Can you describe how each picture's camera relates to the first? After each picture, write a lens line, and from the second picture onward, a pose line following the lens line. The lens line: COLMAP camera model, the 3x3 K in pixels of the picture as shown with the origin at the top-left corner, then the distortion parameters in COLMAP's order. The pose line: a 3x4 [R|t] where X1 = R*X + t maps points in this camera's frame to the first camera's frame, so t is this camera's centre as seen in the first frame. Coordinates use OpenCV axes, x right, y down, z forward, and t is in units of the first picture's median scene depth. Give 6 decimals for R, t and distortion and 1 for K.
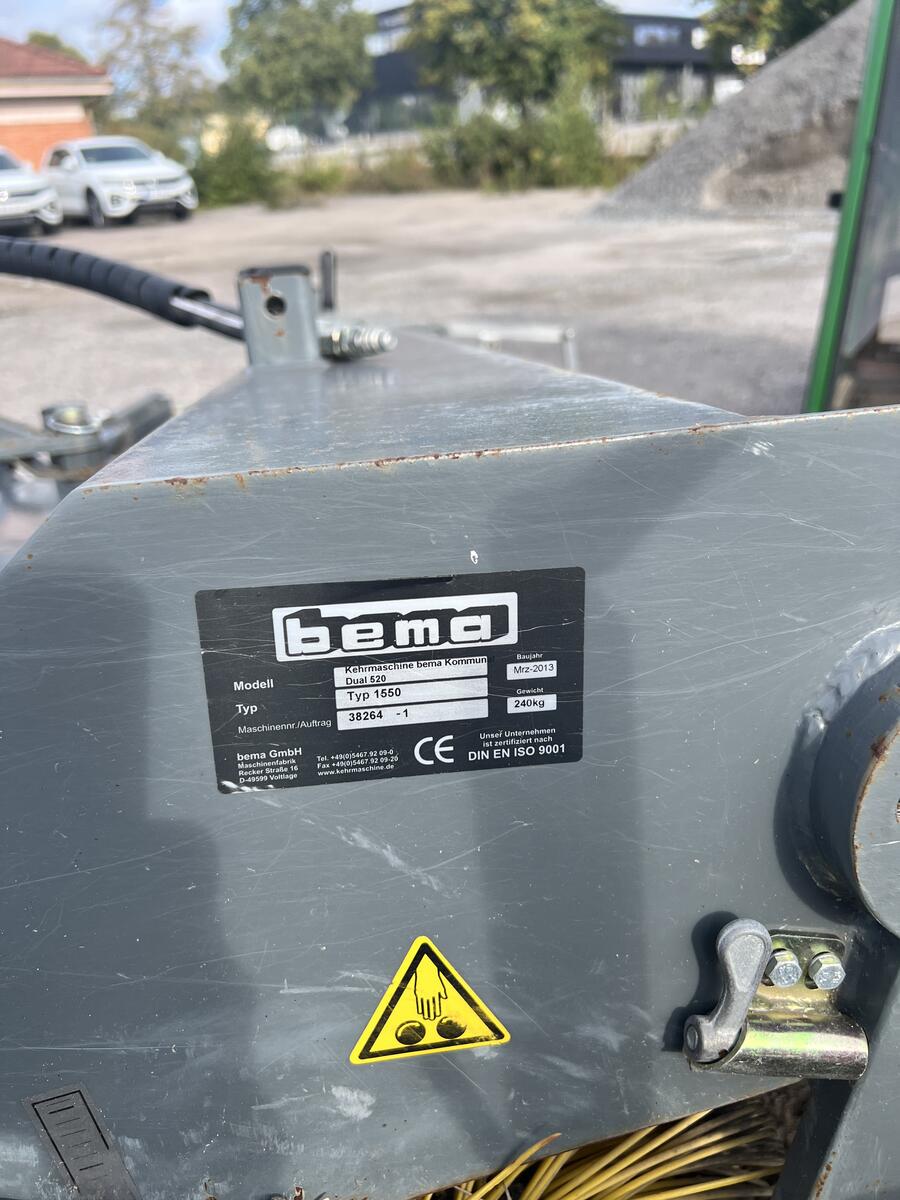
lens RADIAL K [[919.1, 0, 475.5], [0, 919.1, 599.7], [0, 0, 1]] dist [0.049293, -0.058322]
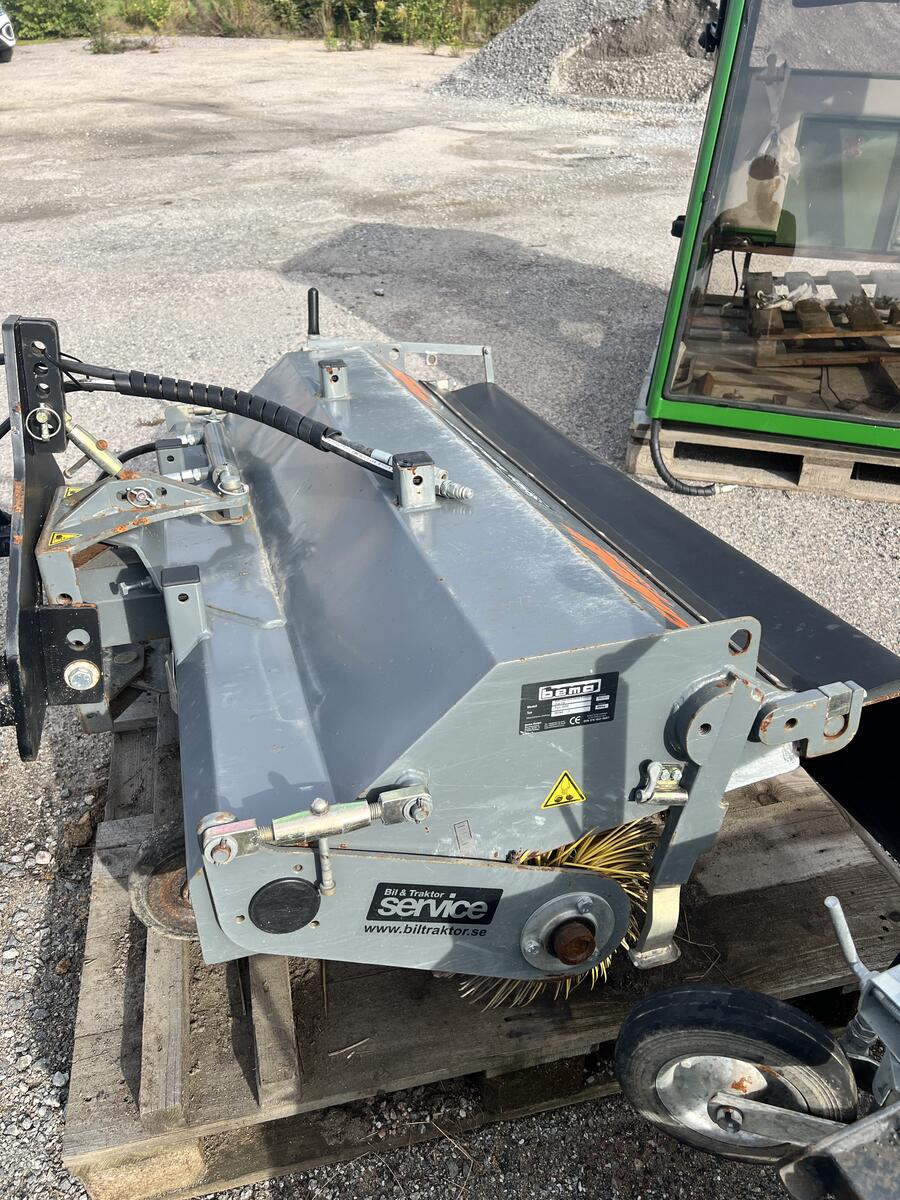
lens RADIAL K [[919.1, 0, 450.0], [0, 919.1, 572.4], [0, 0, 1]] dist [0.049293, -0.058322]
pose [[0.989359, -0.022464, 0.143751, -0.993271], [0.004752, 0.992471, 0.122387, -0.819194], [-0.145418, -0.120401, 0.982017, -2.296259]]
